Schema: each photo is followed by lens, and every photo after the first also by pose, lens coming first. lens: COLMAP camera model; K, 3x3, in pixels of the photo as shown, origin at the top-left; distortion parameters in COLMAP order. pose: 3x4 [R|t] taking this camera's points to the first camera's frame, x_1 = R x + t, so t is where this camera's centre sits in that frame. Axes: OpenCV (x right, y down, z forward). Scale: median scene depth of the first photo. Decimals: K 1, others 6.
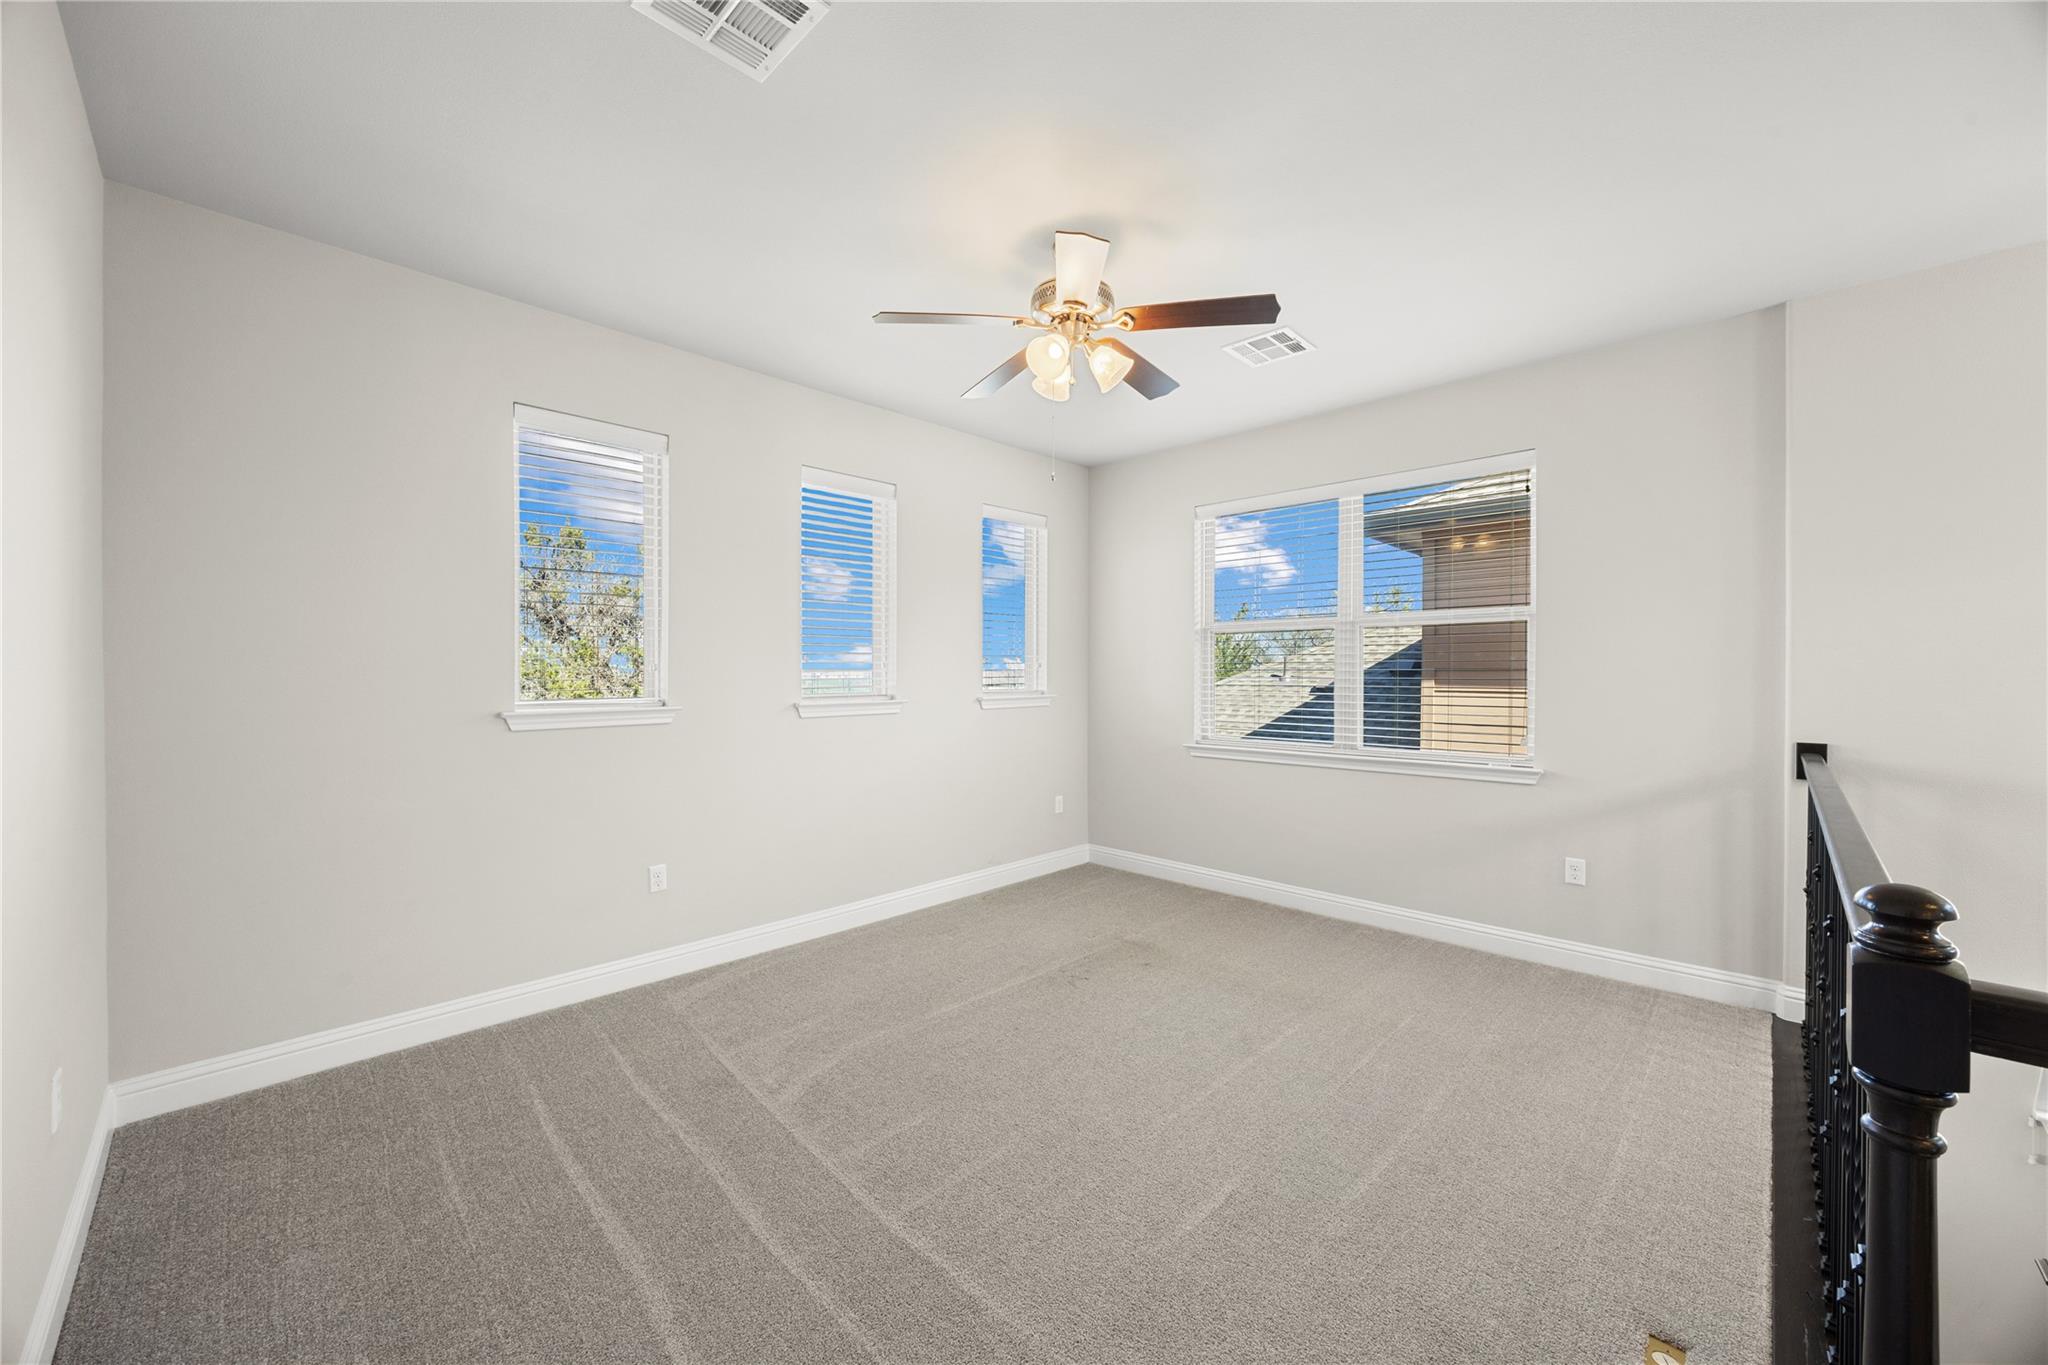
lens RADIAL K [[774.9, 0, 1035.1], [0, 774.9, 679.7], [0, 0, 1]] dist [-0.002776, -0.000822]
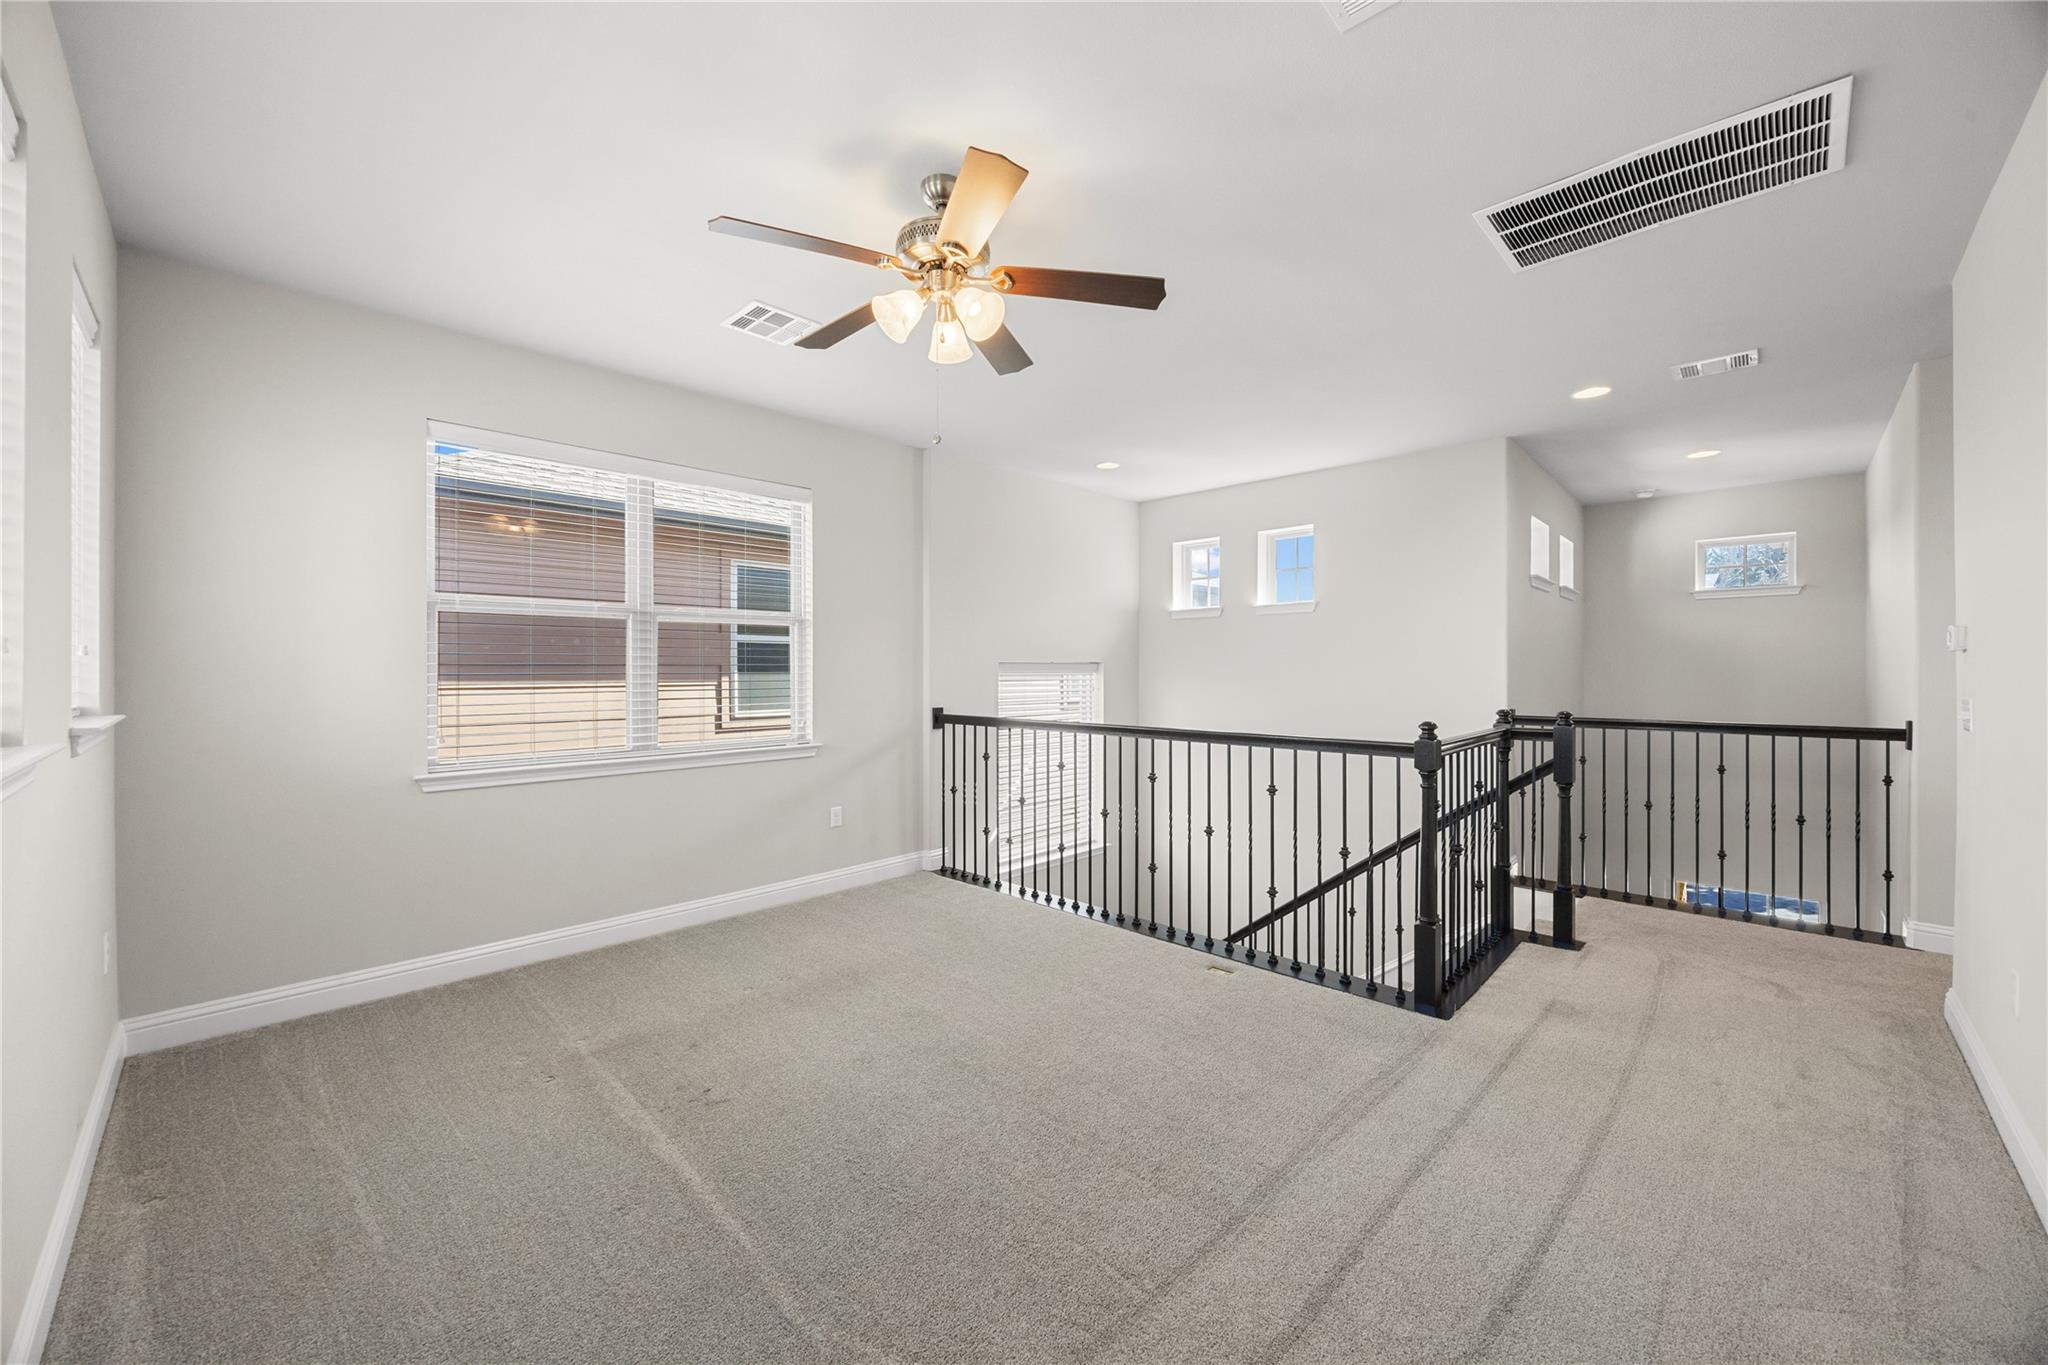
lens RADIAL K [[774.9, 0, 1035.0], [0, 774.9, 671.9], [0, 0, 1]] dist [-0.002776, -0.000822]
pose [[-0.010497, -0.002394, 0.999942, -0.488052], [0.009009, 0.999956, 0.002489, -0.000581], [-0.999904, 0.009035, -0.010475, 0.518274]]
